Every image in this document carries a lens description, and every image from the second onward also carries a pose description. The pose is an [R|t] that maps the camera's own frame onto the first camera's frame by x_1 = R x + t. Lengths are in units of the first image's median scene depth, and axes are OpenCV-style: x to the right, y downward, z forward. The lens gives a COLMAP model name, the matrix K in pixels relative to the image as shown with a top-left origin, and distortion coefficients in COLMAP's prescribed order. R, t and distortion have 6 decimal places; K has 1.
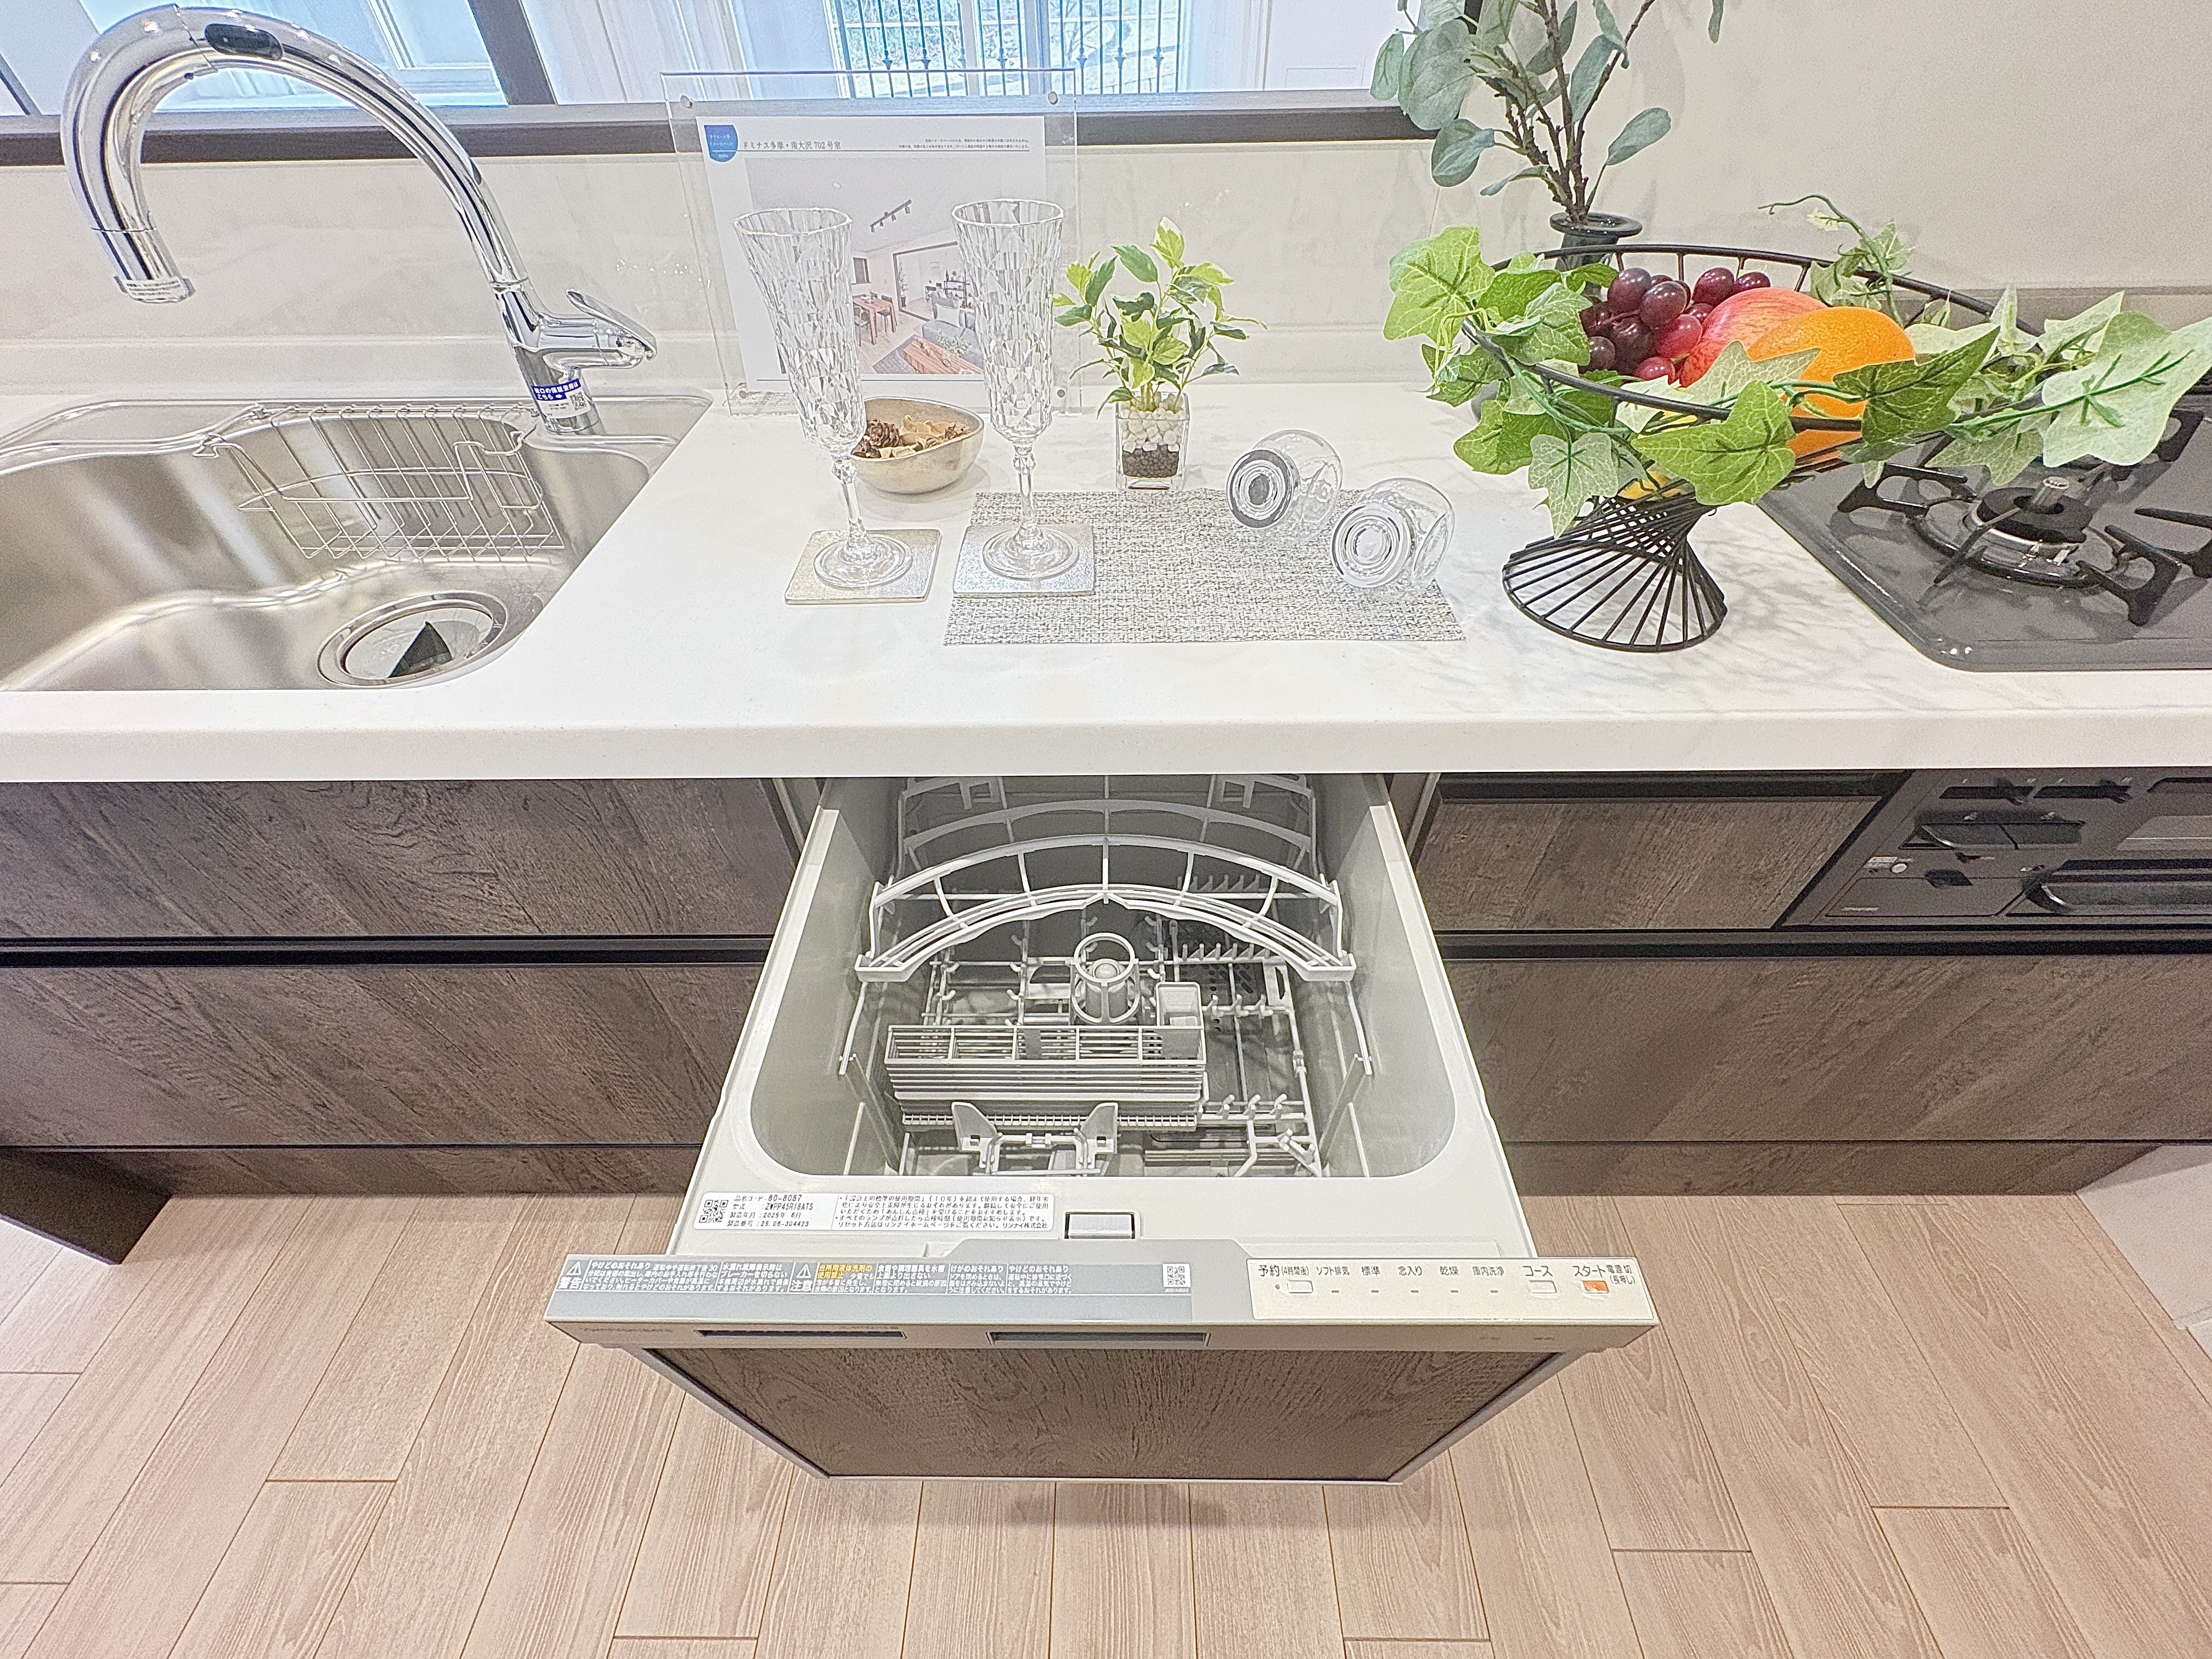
lens RADIAL K [[878.6, 0, 1108.6], [0, 878.6, 815.3], [0, 0, 1]] dist [0.002302, 0.000343]
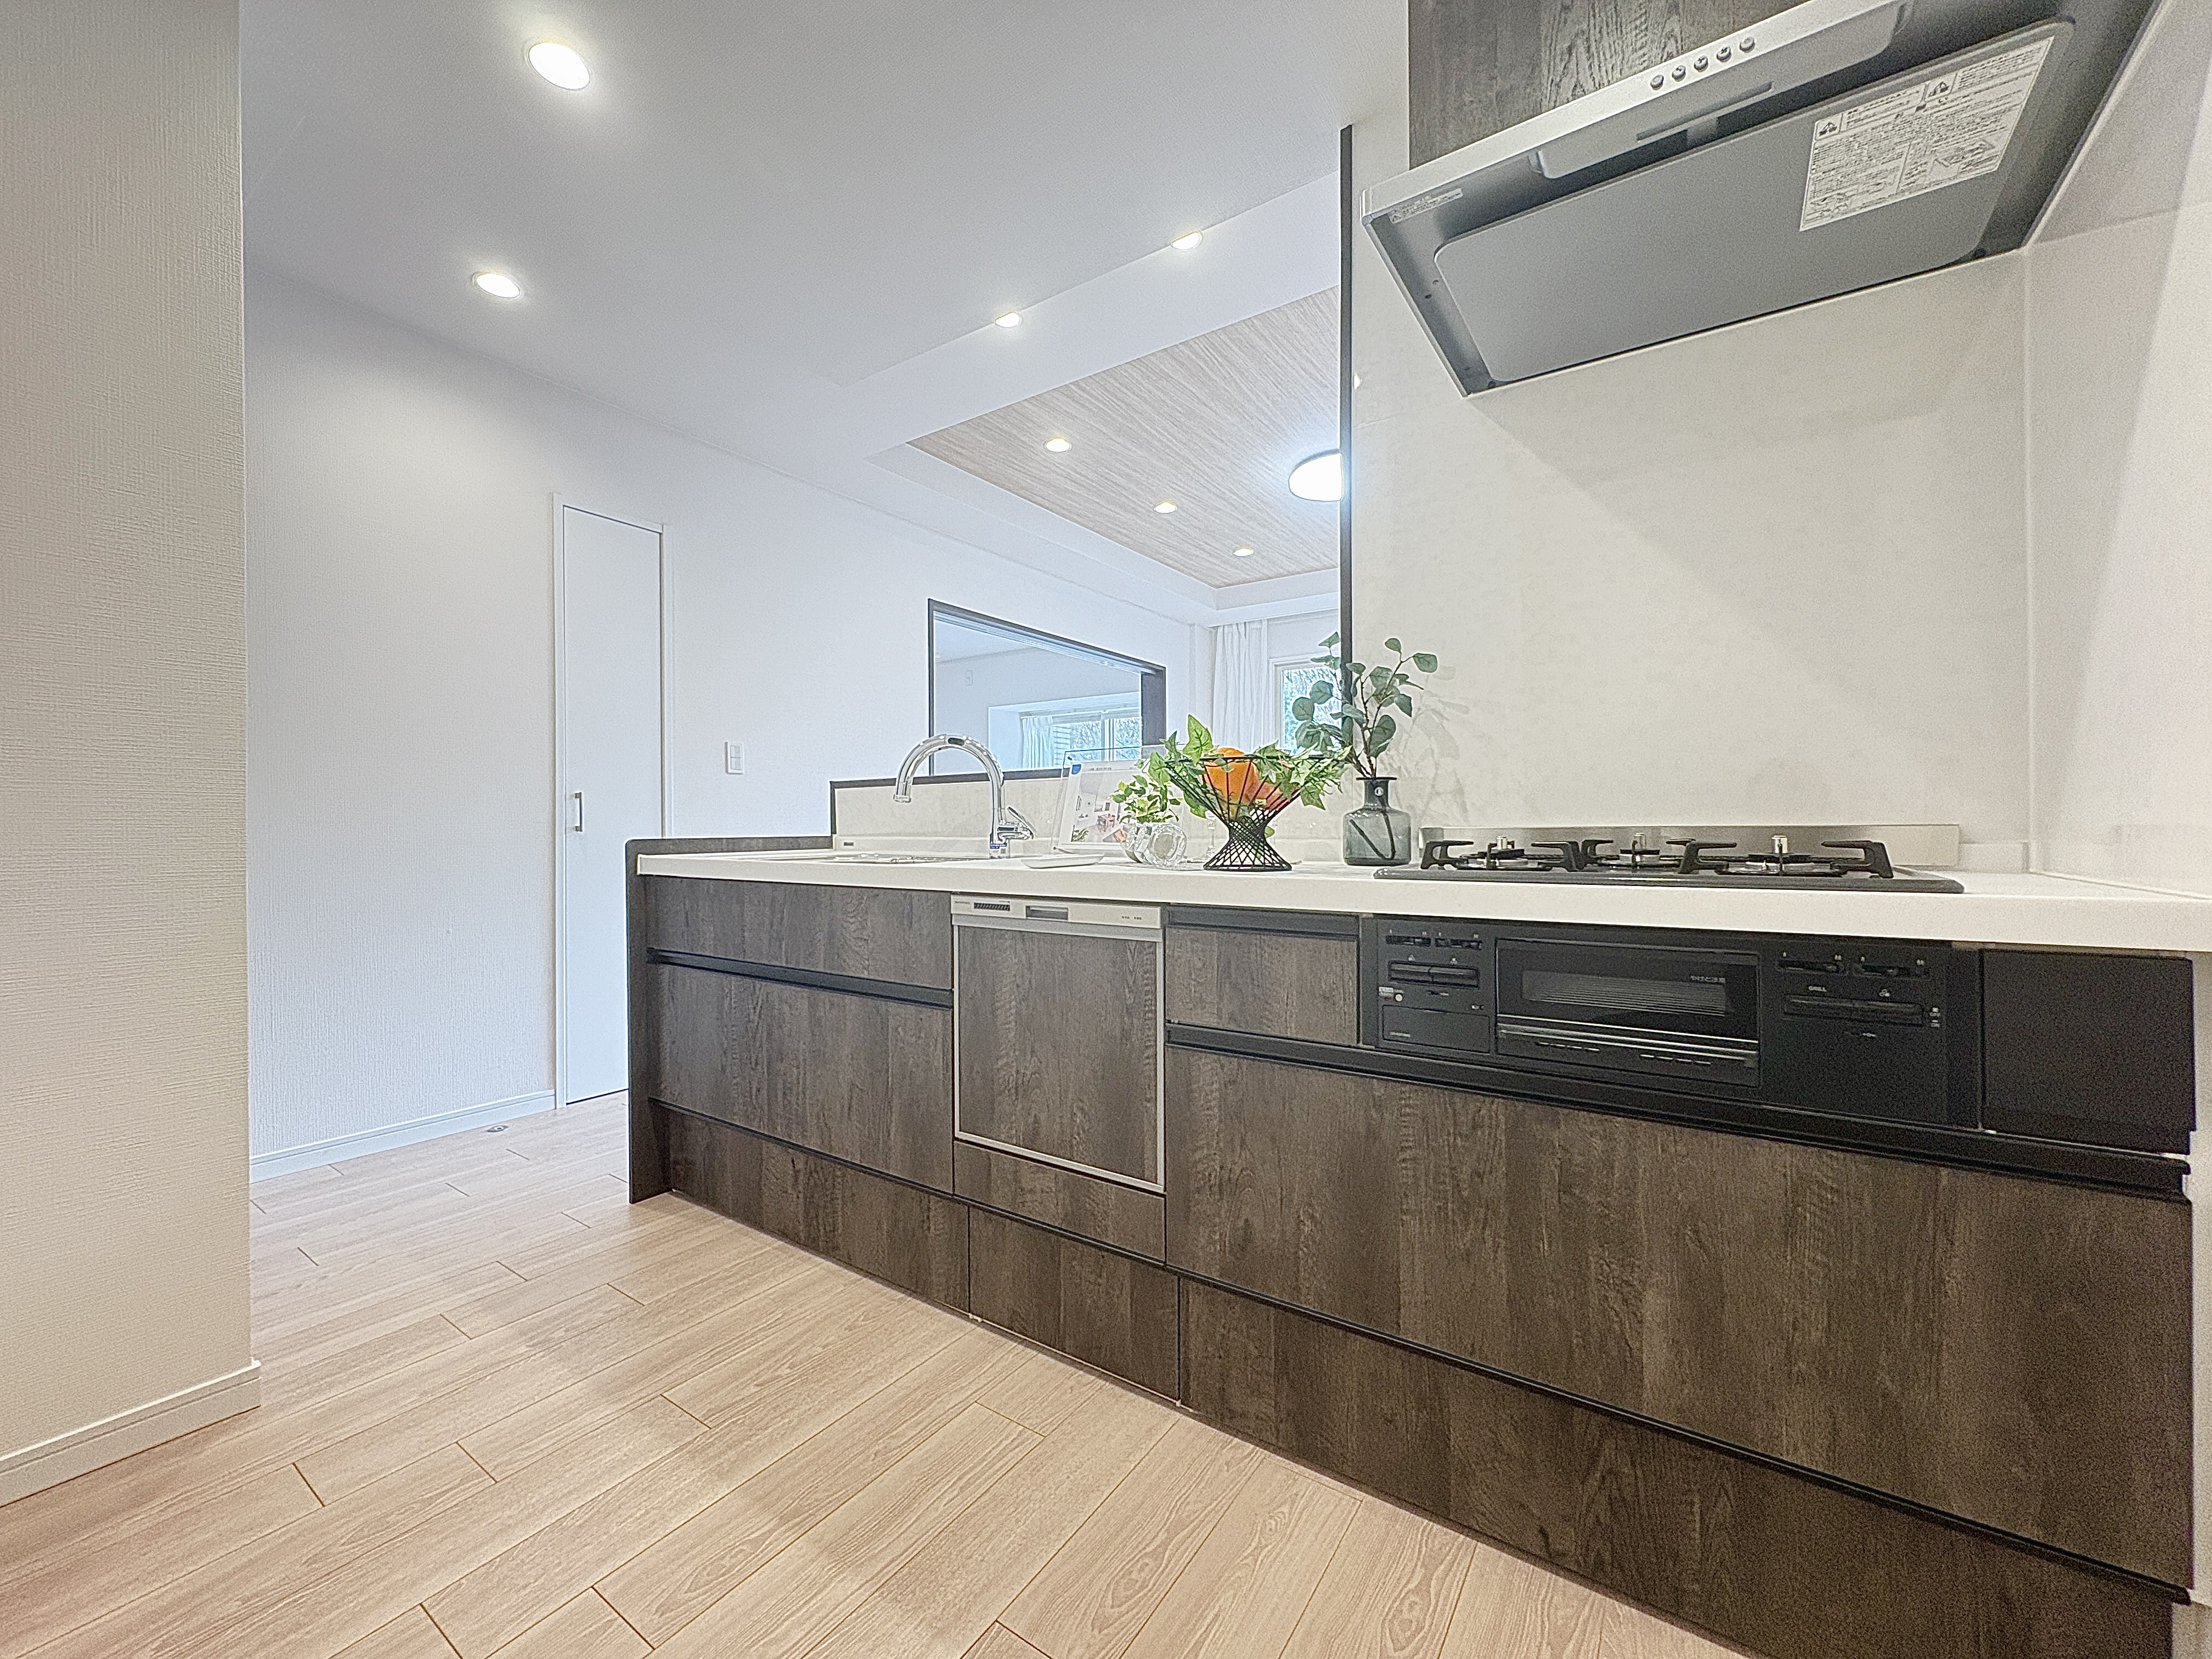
lens RADIAL K [[878.6, 0, 1106.1], [0, 878.6, 826.5], [0, 0, 1]] dist [0.002302, 0.000343]
pose [[0.827635, 0.008479, -0.561202, 1.120223], [-0.399475, 0.711263, -0.578381, 0.864283], [0.394258, 0.702875, 0.592053, -0.428483]]
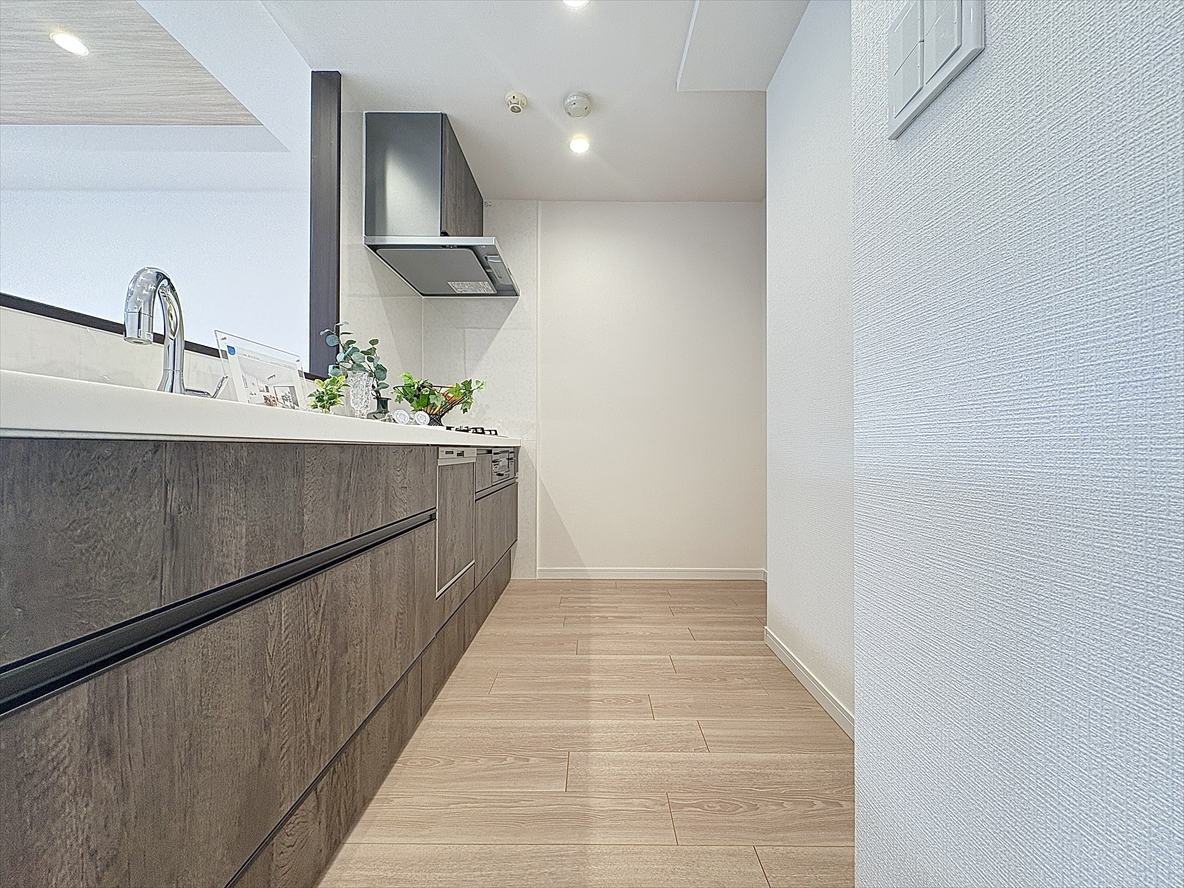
lens RADIAL K [[470.3, 0, 595.6], [0, 470.3, 445.2], [0, 0, 1]] dist [0.002302, 0.000343]
pose [[-0.005792, 0.018256, 0.999817, -1.987296], [0.711123, 0.703013, -0.008717, 0.384677], [-0.703043, 0.710943, -0.017054, 0.334432]]
